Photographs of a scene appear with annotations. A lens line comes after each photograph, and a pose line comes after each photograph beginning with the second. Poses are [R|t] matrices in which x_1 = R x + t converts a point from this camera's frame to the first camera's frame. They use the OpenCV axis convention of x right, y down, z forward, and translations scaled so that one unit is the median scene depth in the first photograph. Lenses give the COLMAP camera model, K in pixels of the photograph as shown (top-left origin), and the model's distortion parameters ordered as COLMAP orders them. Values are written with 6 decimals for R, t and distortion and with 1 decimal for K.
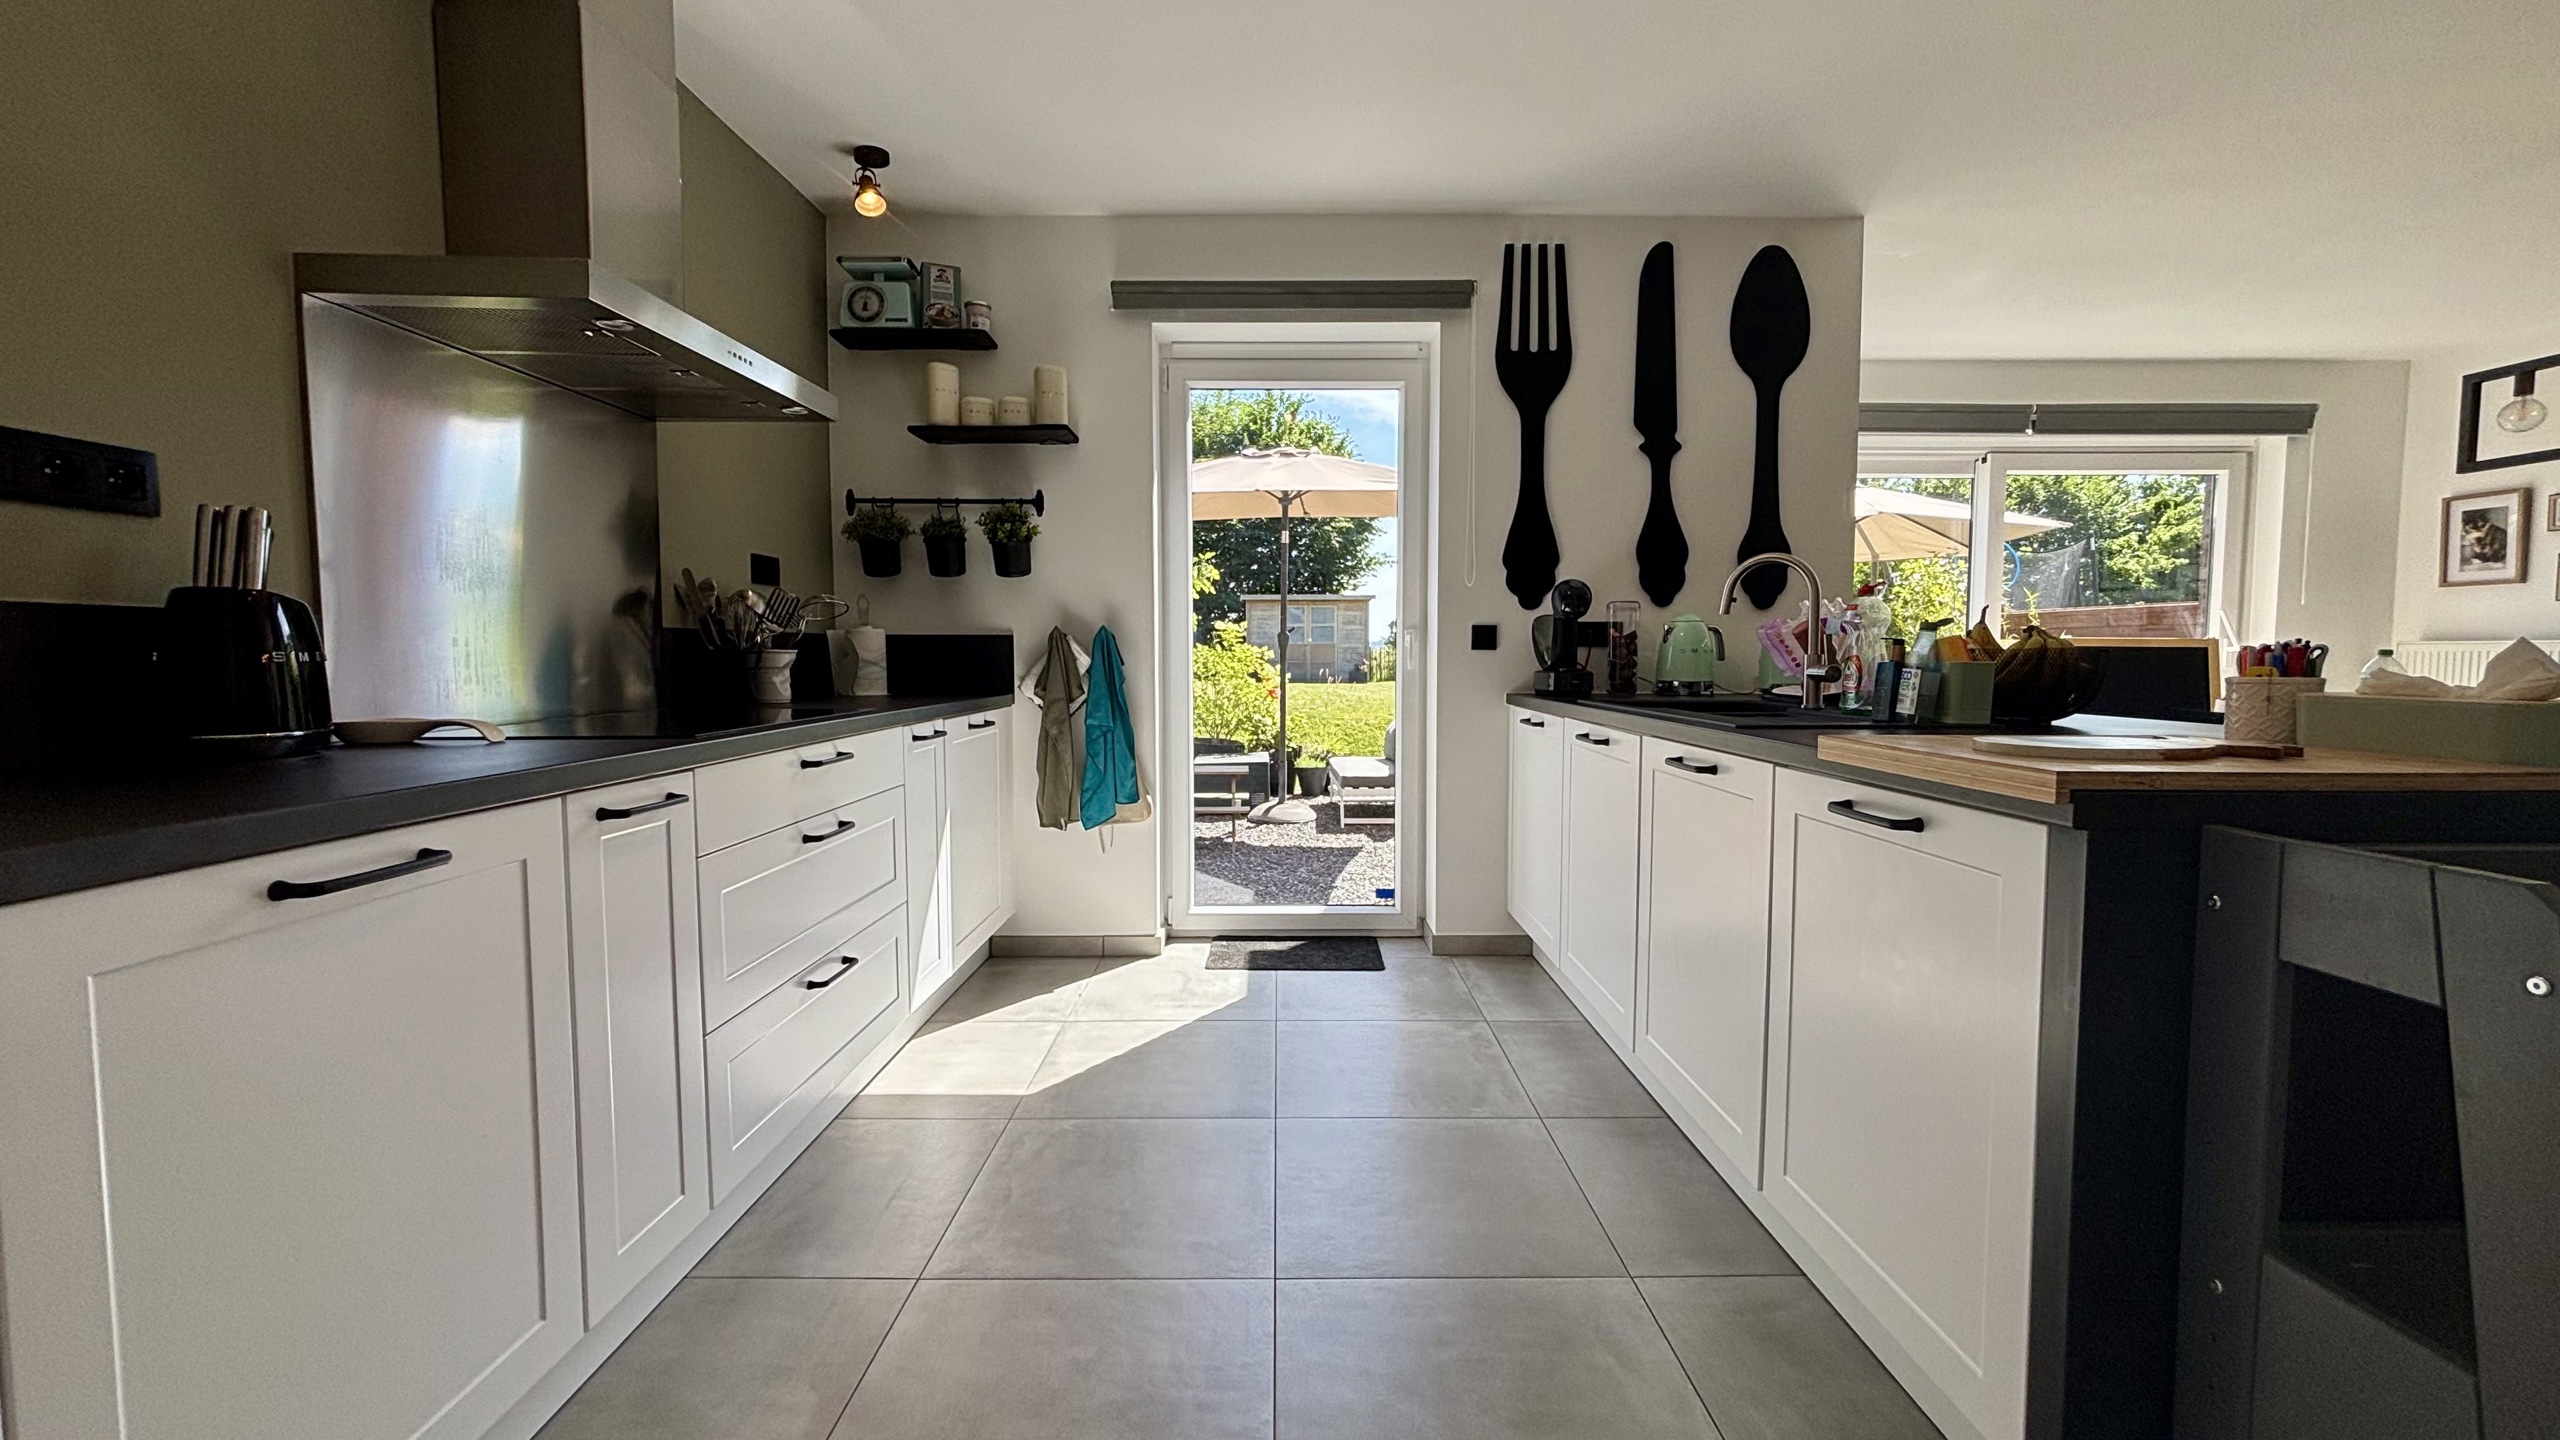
lens RADIAL K [[1029.9, 0, 1279.4], [0, 1029.9, 721.7], [0, 0, 1]] dist [0.002165, -0.000431]
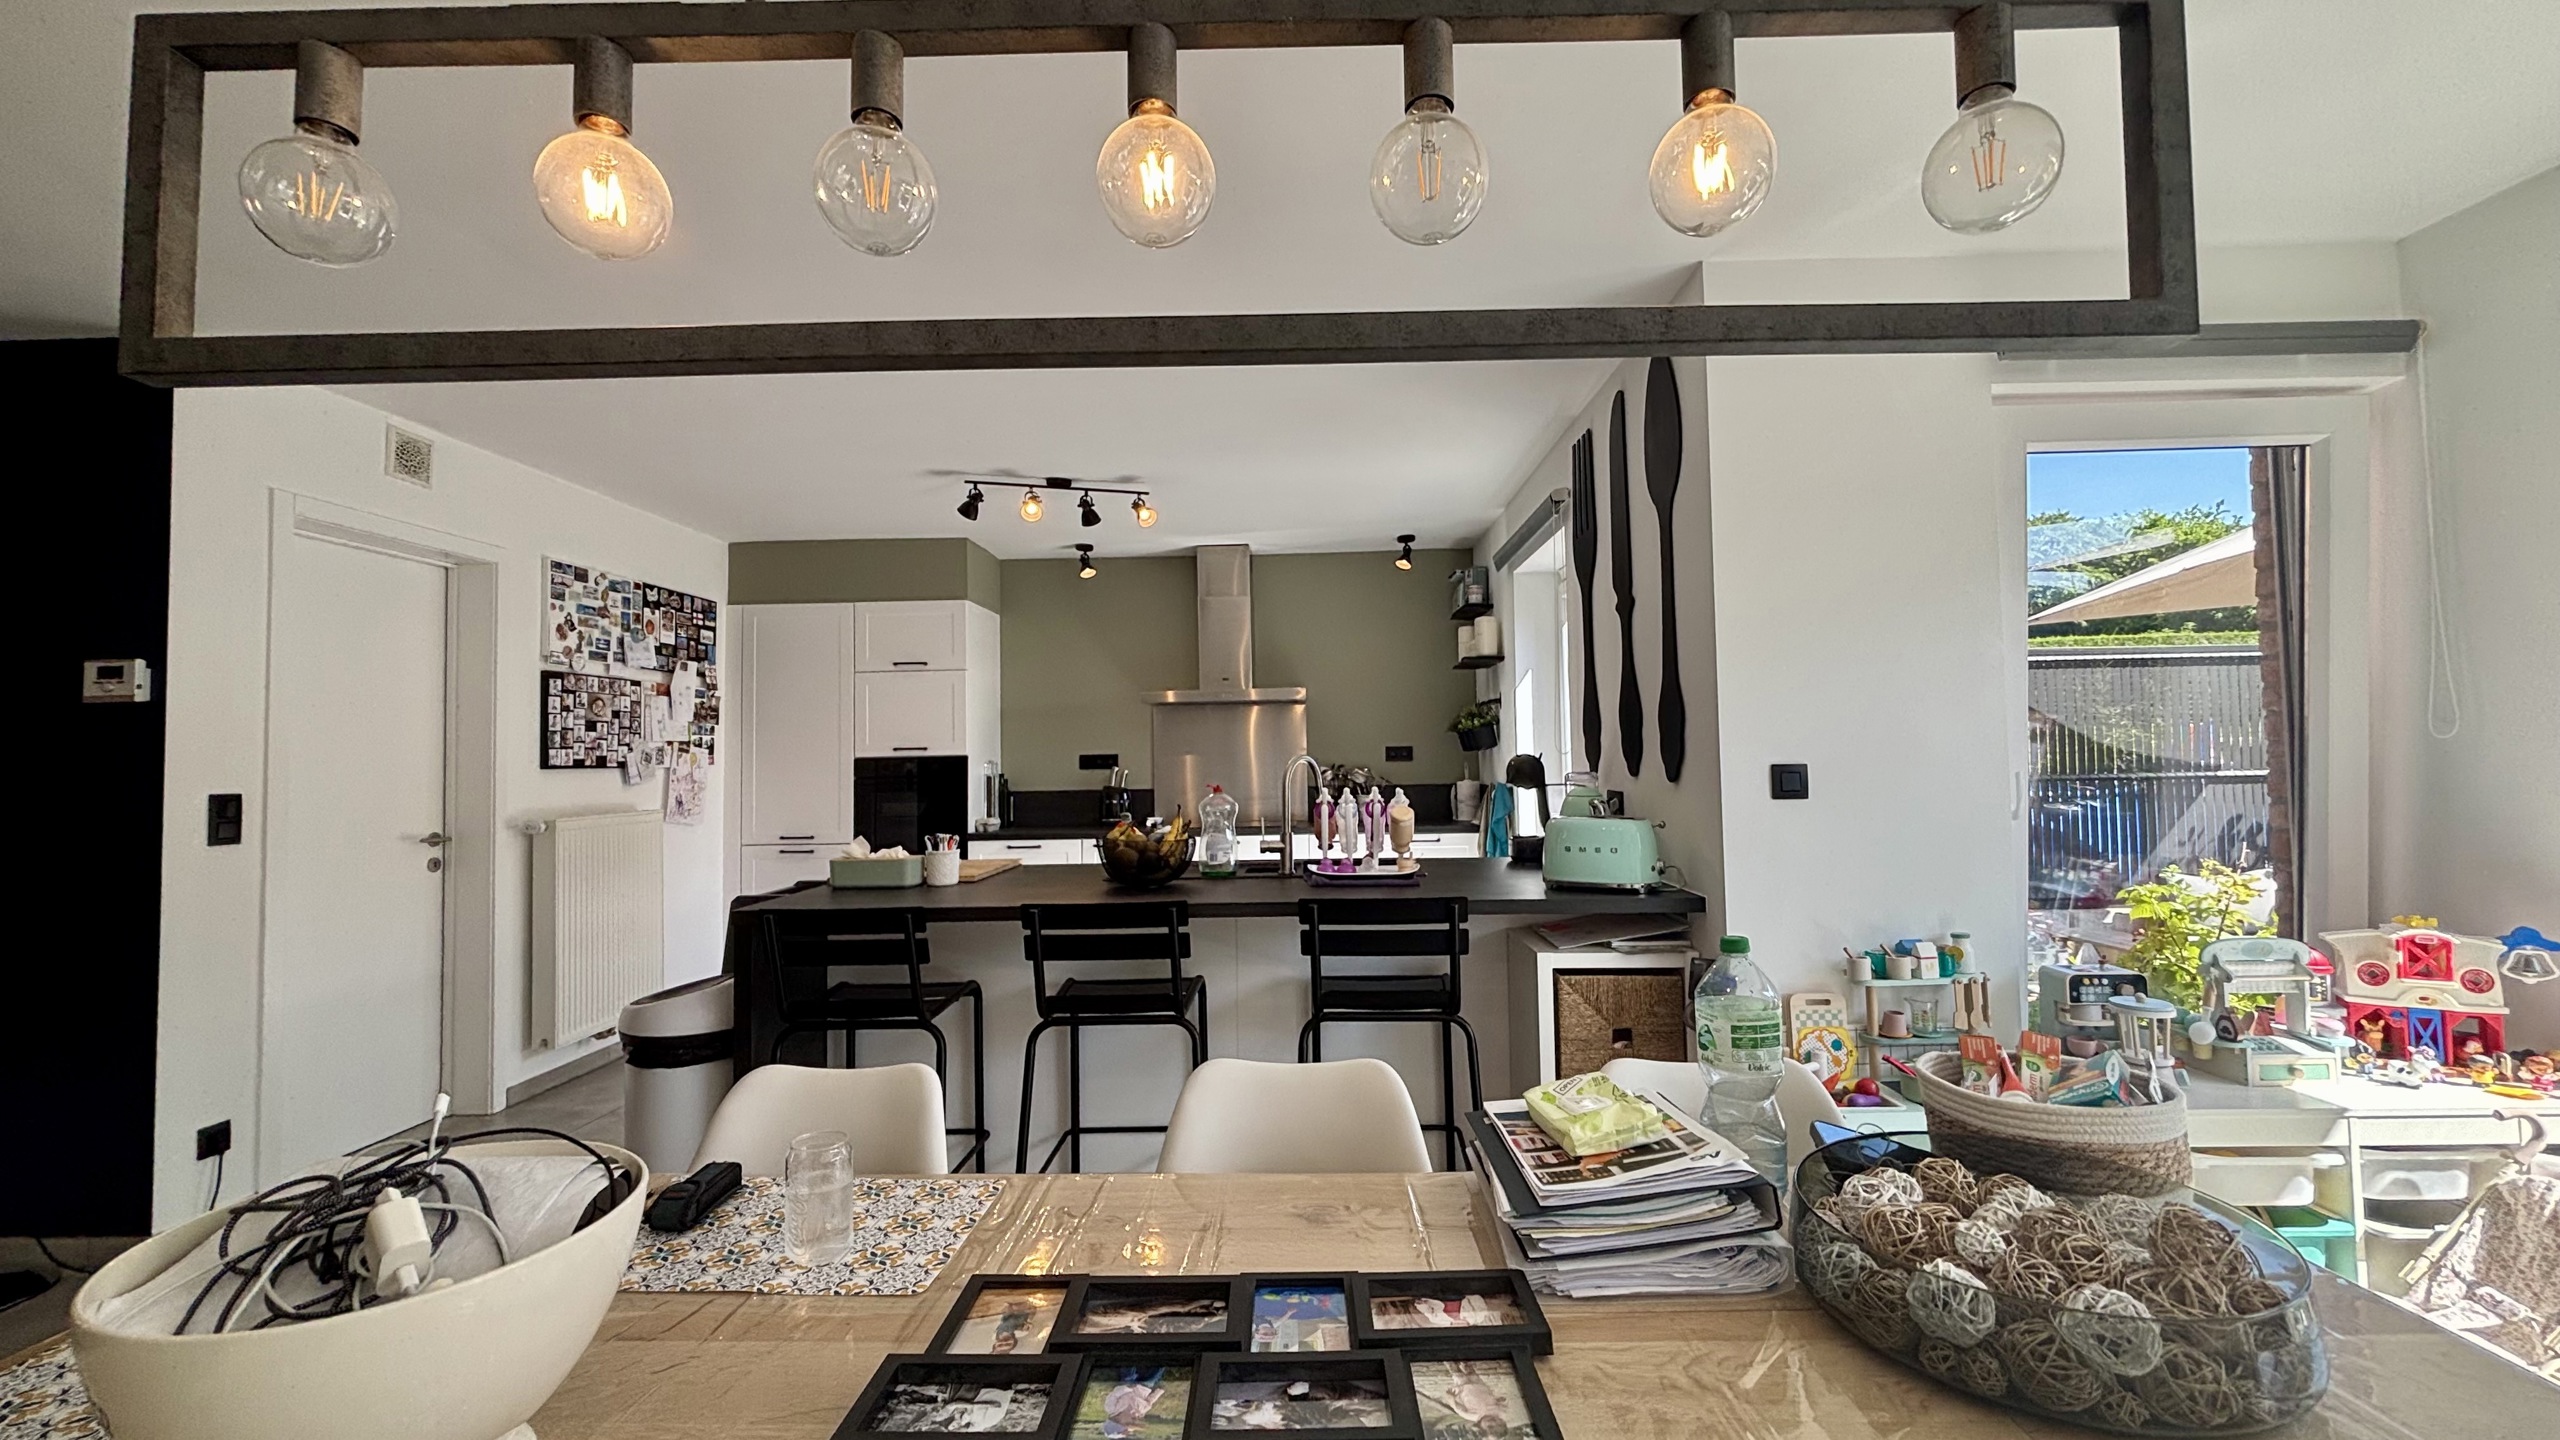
lens RADIAL K [[1029.9, 0, 1280.6], [0, 1029.9, 714.8], [0, 0, 1]] dist [0.002165, -0.000431]
pose [[-0.027768, -0.041046, -0.998771, 1.300743], [-0.047743, 0.998071, -0.039690, -0.116523], [0.998474, 0.046583, -0.029674, 0.724884]]
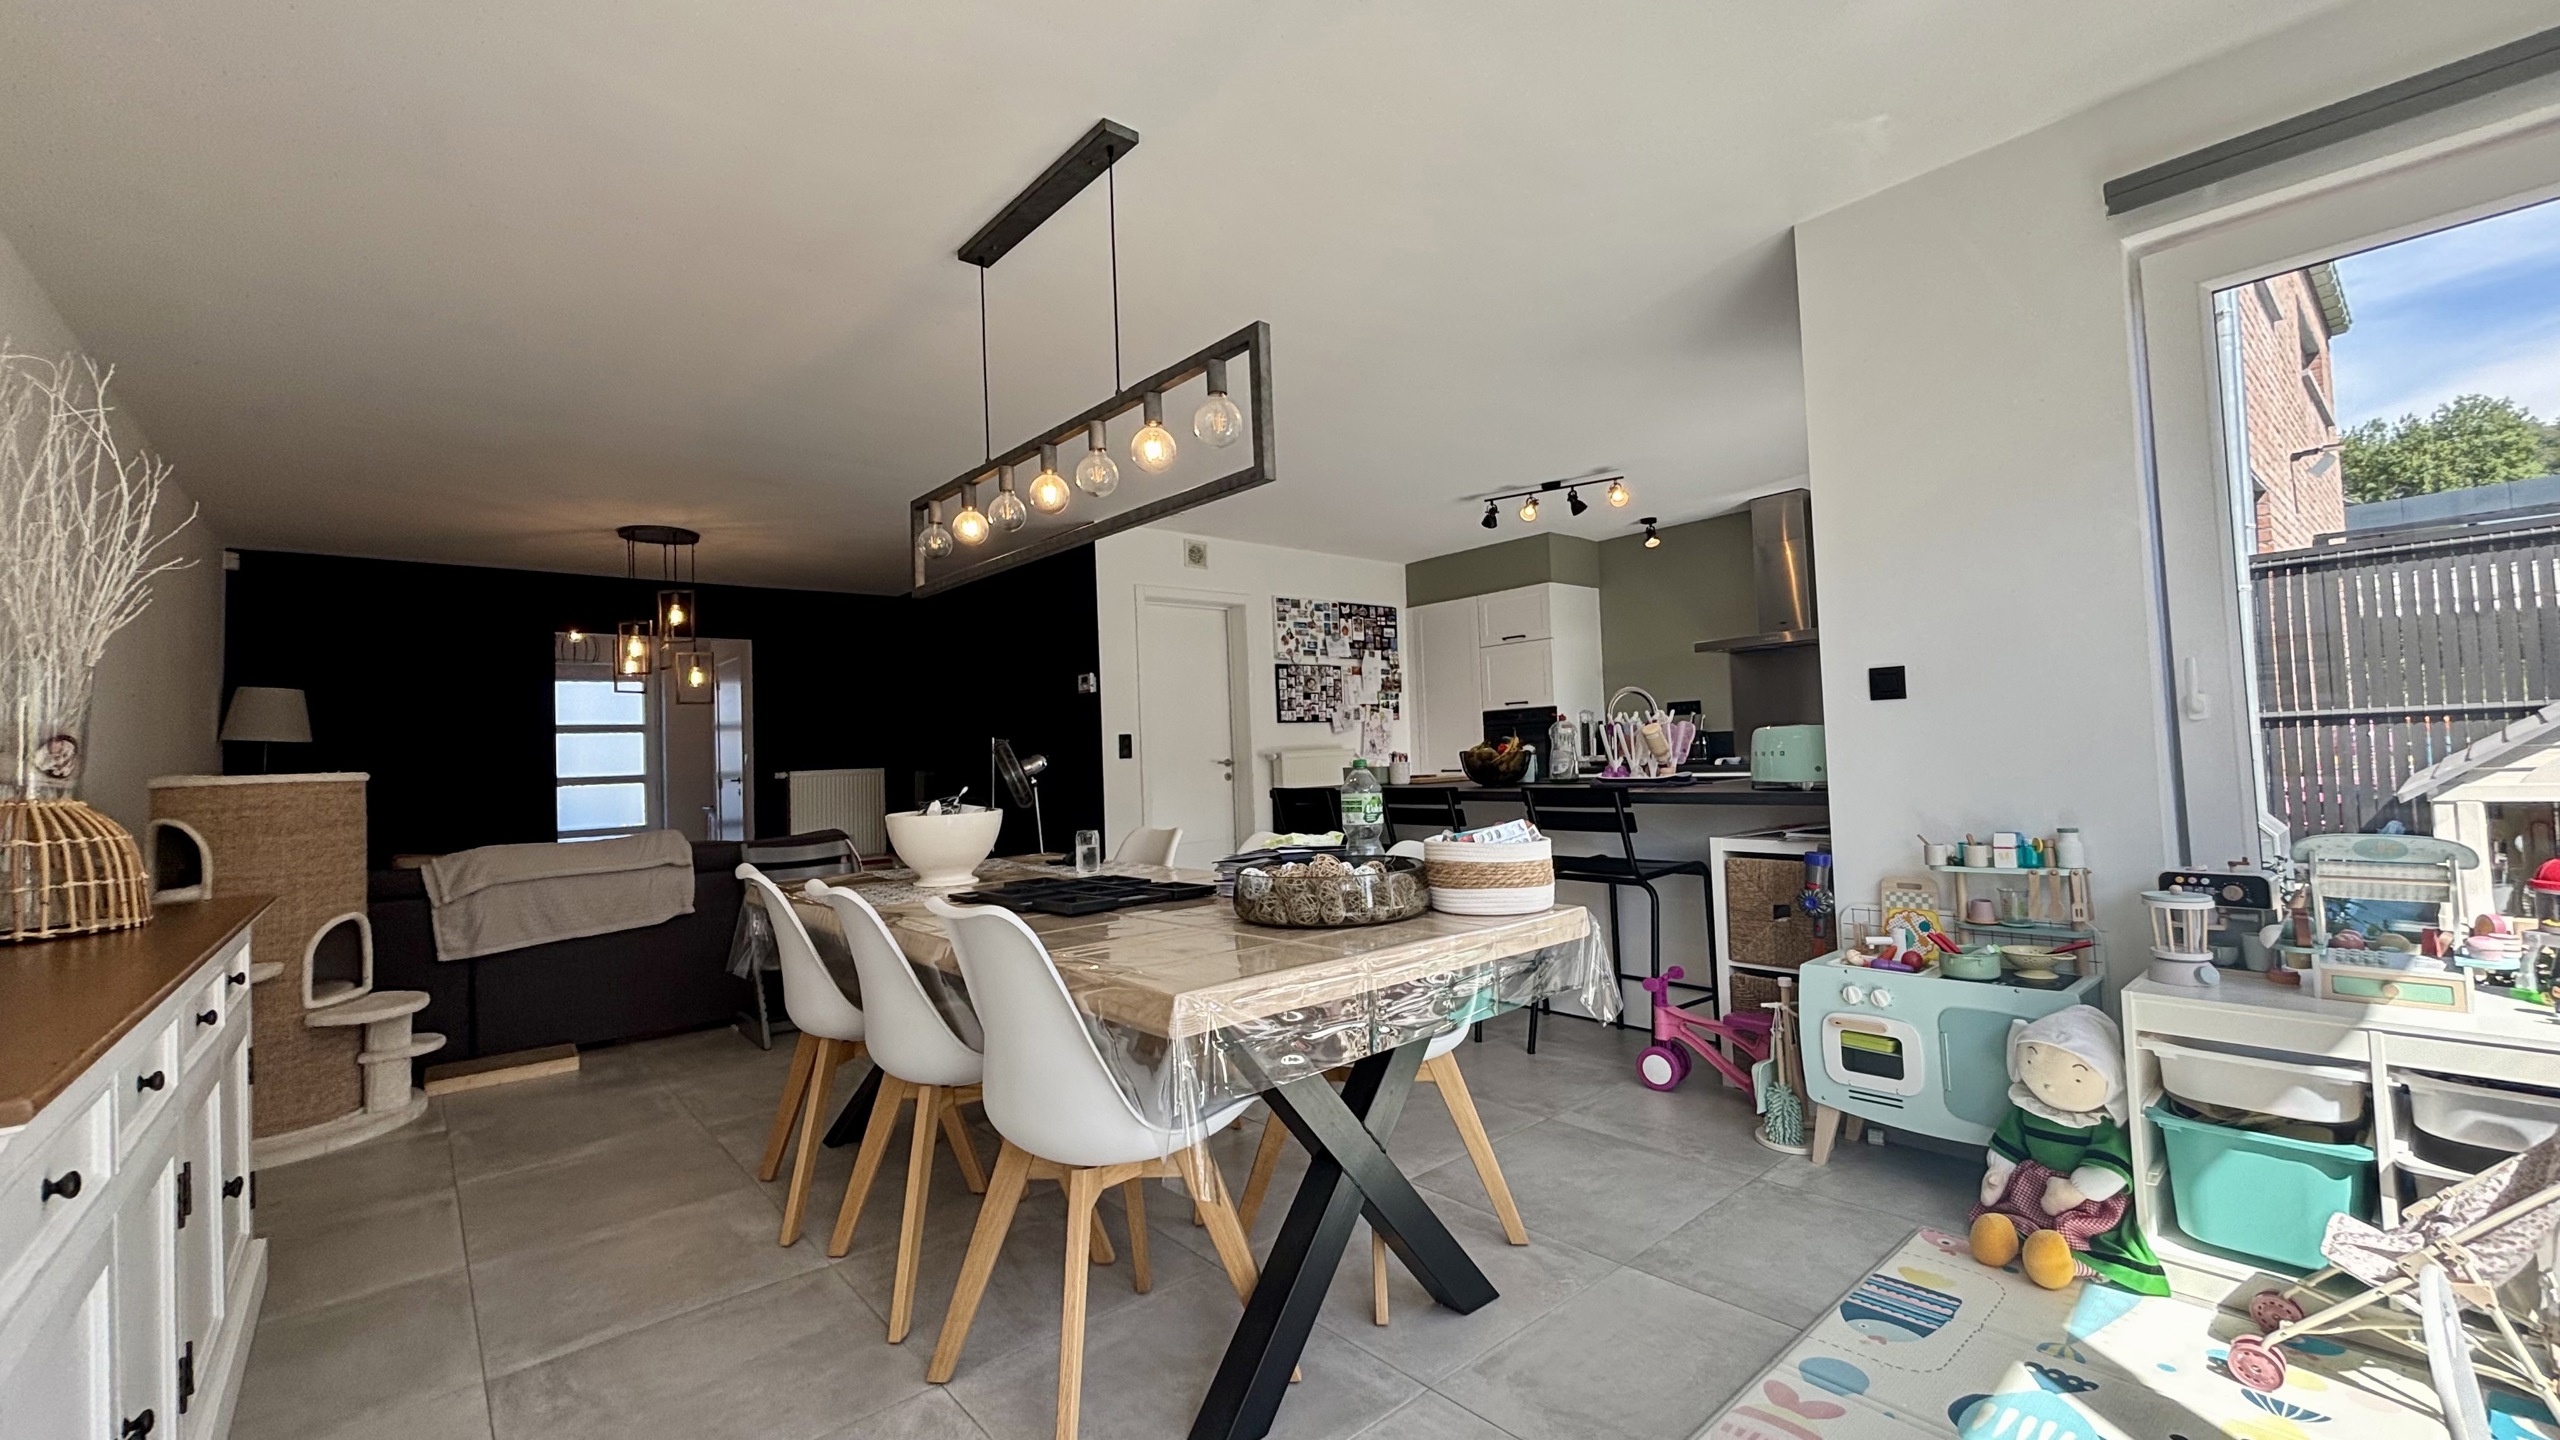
lens RADIAL K [[1029.9, 0, 1280.2], [0, 1029.9, 716.2], [0, 0, 1]] dist [0.002165, -0.000431]
pose [[-0.760279, 0.006758, -0.649562, 1.424629], [-0.002405, 0.999910, 0.013217, -0.099781], [0.649592, 0.011611, -0.760194, 1.362427]]
